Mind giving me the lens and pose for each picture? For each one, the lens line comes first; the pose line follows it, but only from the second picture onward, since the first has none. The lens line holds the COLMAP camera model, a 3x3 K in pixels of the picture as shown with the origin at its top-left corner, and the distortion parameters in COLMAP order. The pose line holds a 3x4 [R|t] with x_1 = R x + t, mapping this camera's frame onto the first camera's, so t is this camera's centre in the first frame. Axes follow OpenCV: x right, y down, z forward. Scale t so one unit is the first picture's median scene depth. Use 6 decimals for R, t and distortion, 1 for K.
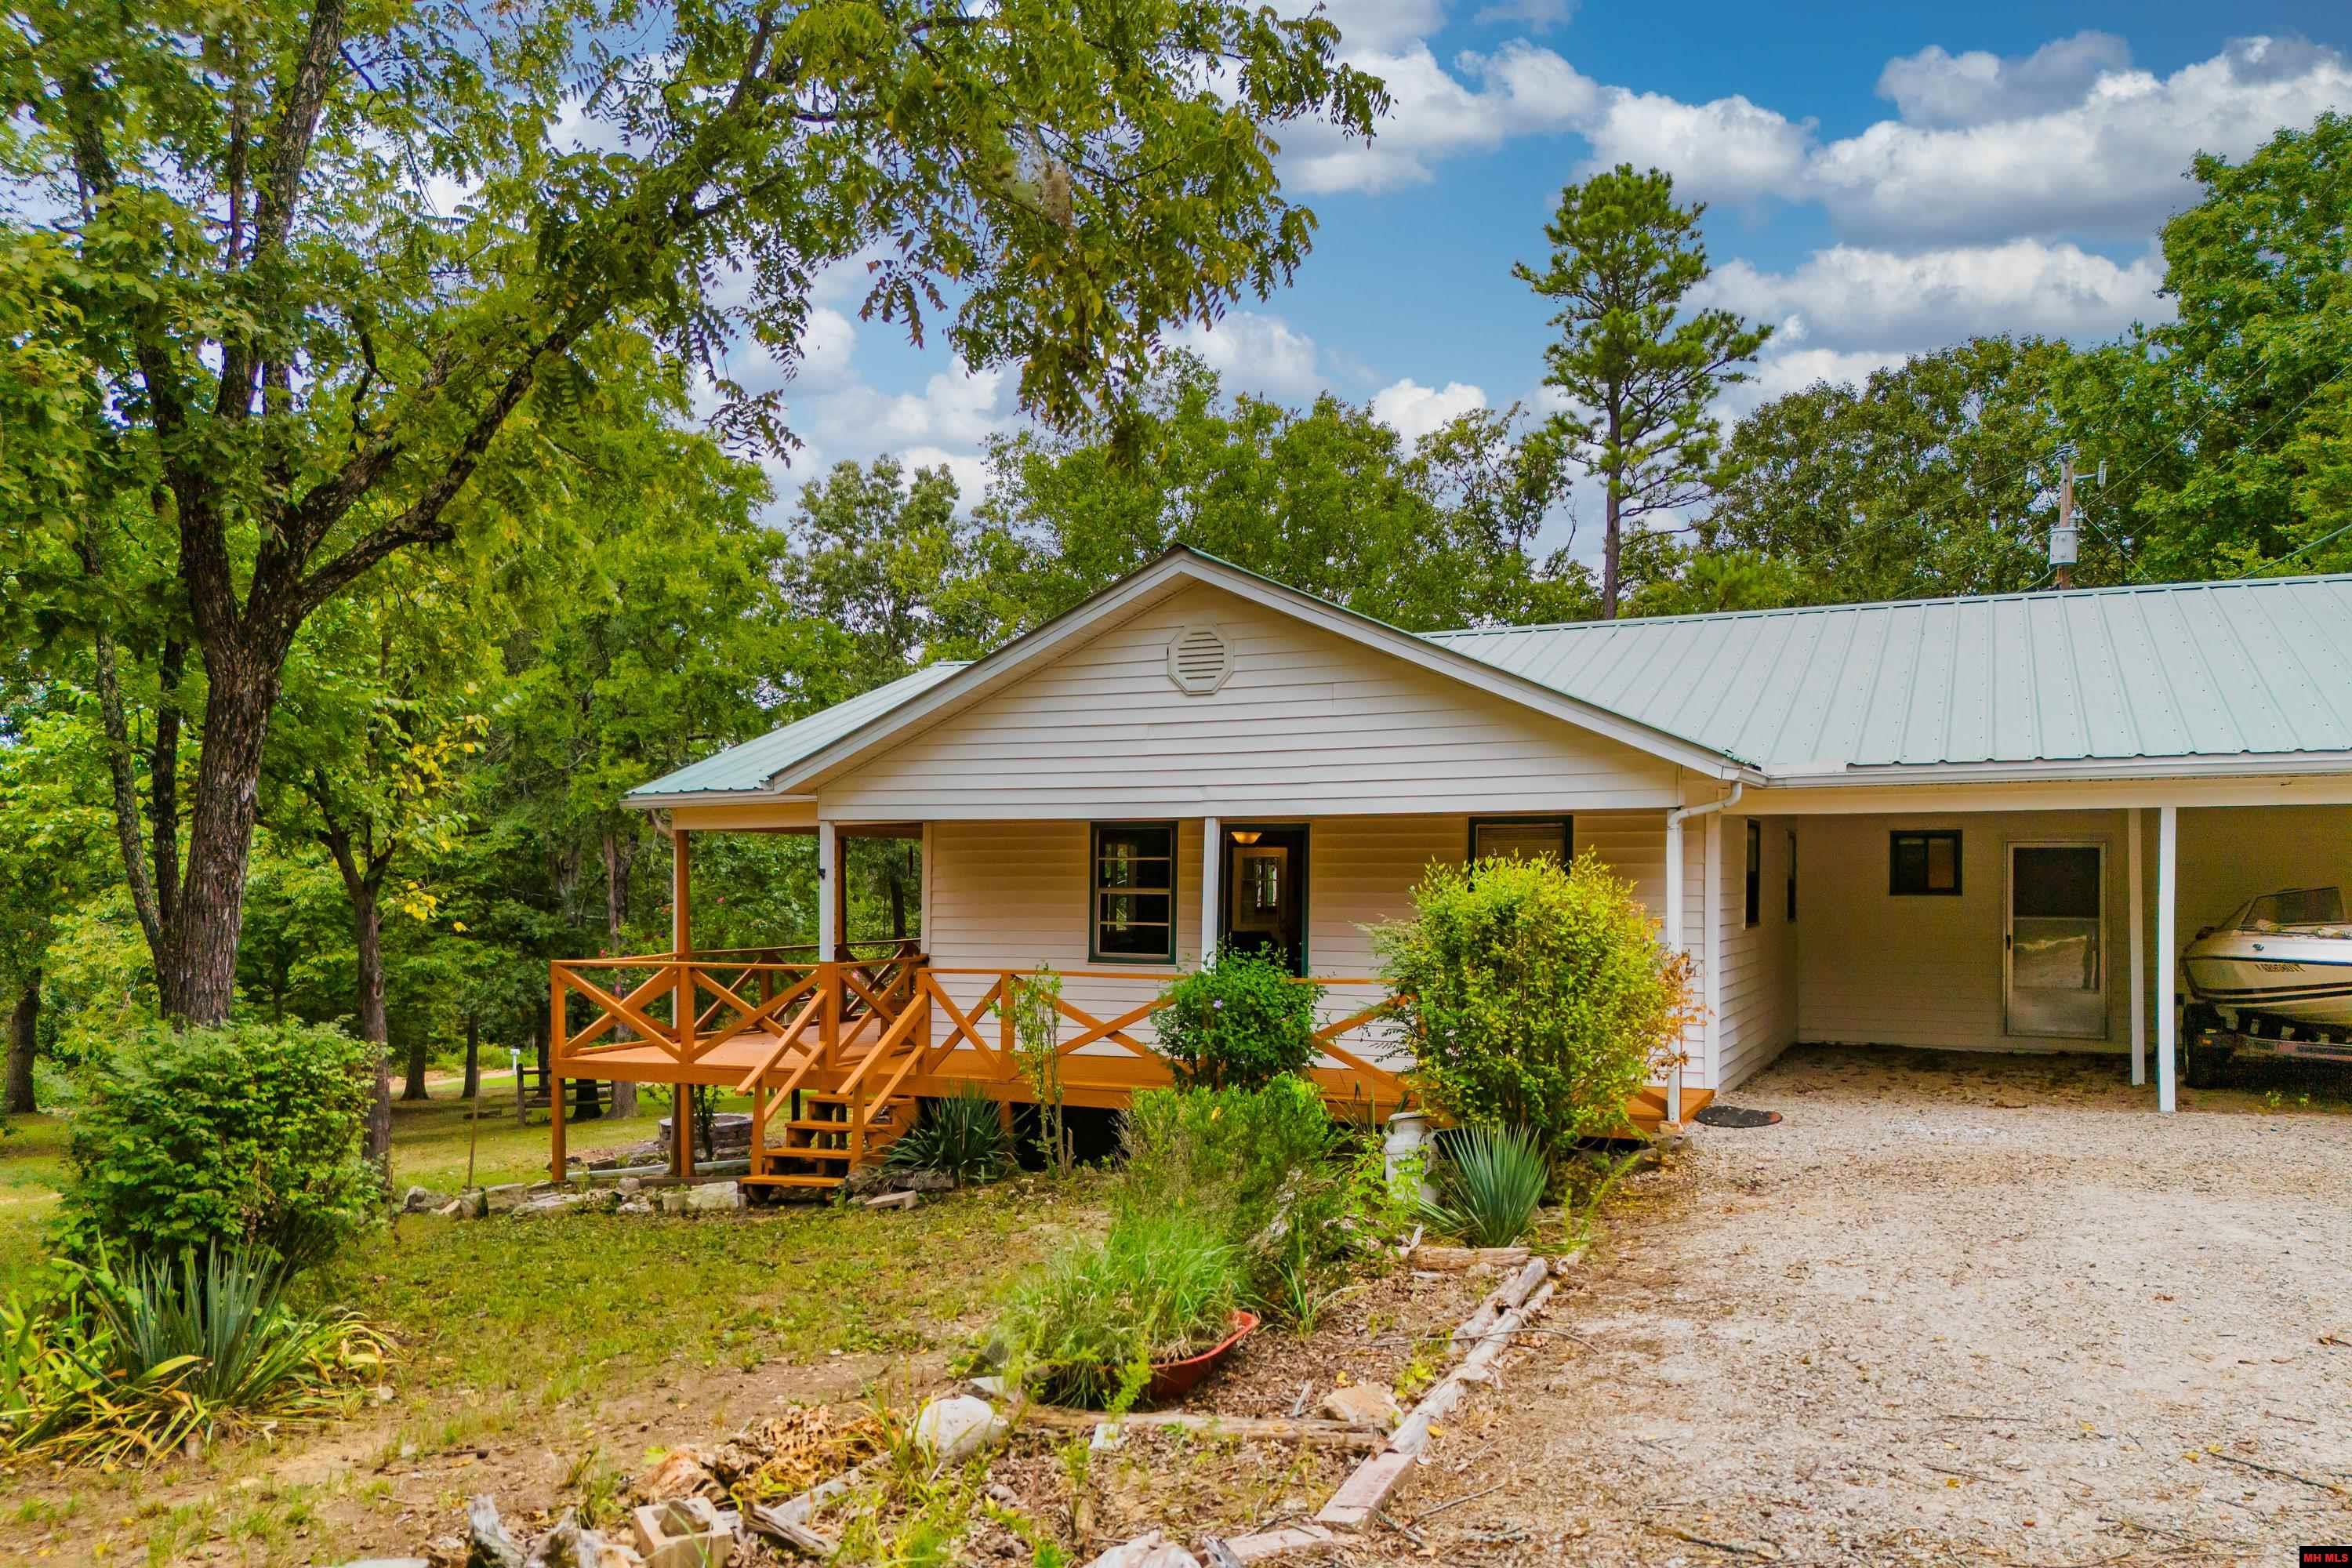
lens RADIAL K [[1717.3, 0, 1184.4], [0, 1717.3, 871.7], [0, 0, 1]] dist [0.053545, -0.048605]
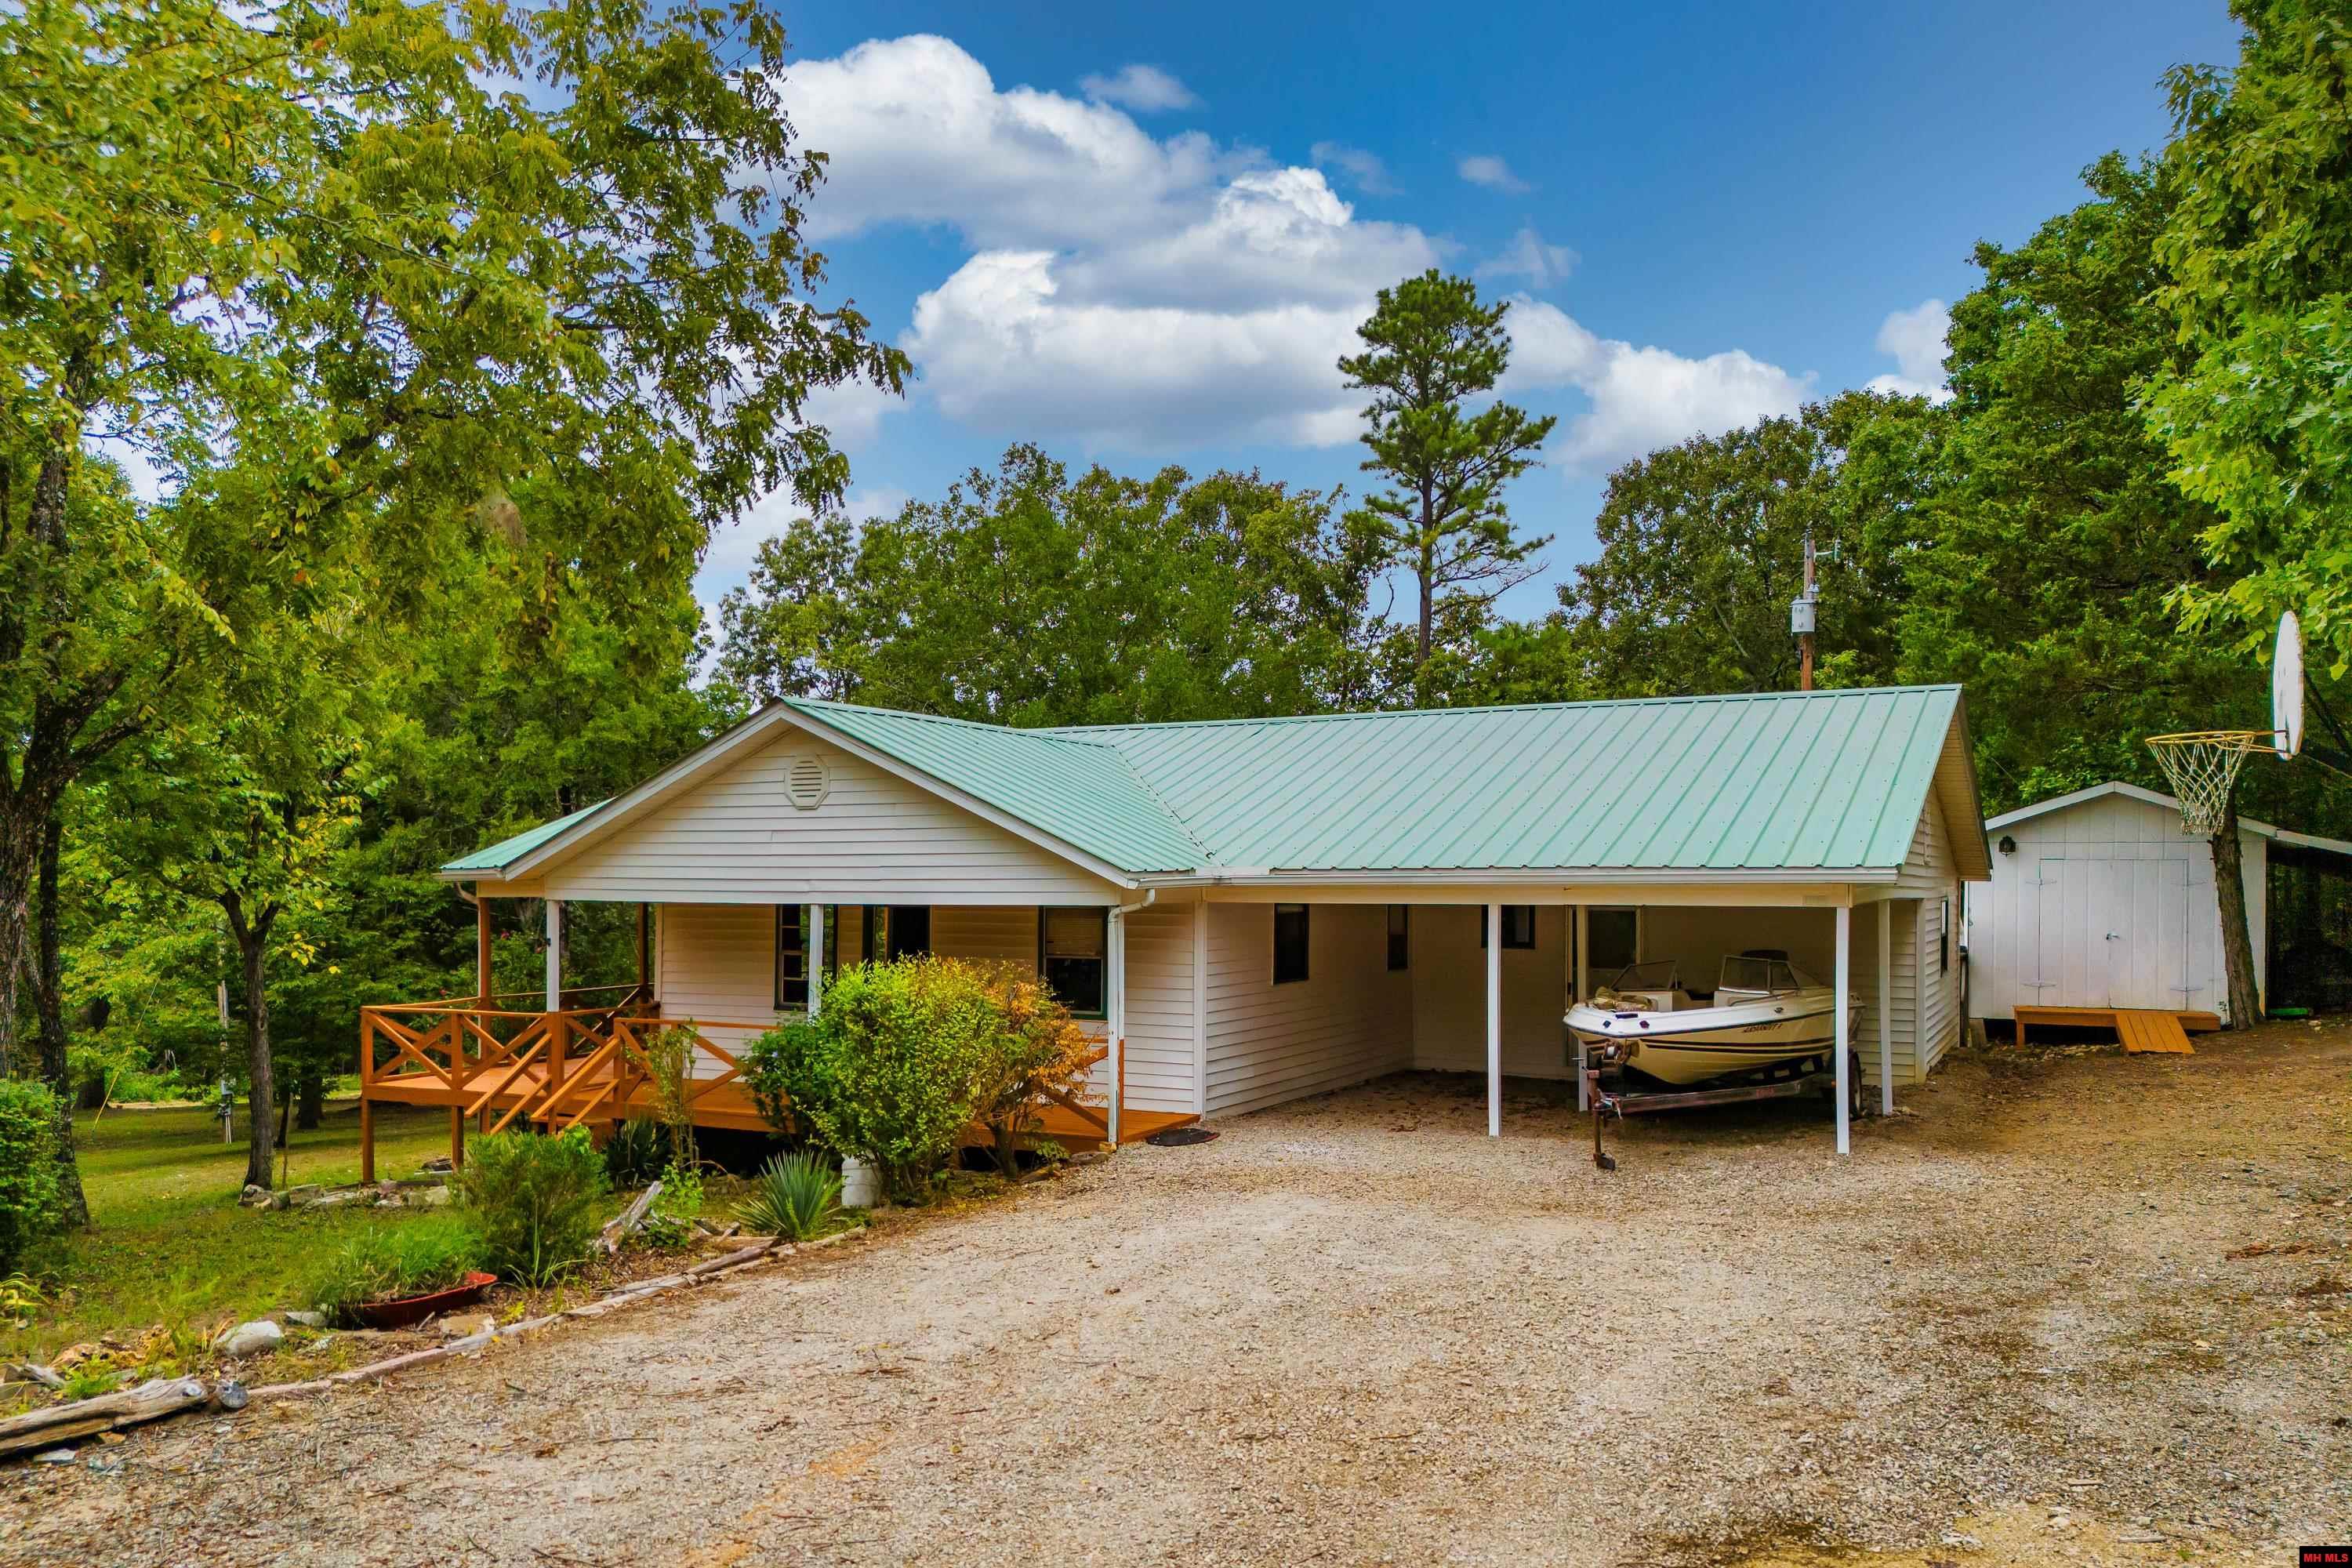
lens RADIAL K [[1717.3, 0, 1184.4], [0, 1717.3, 871.7], [0, 0, 1]] dist [0.053545, -0.048605]
pose [[0.998595, -0.001693, -0.052957, 0.310078], [0.001846, 0.999994, 0.002850, -0.051104], [0.052951, -0.002944, 0.998593, -0.237702]]
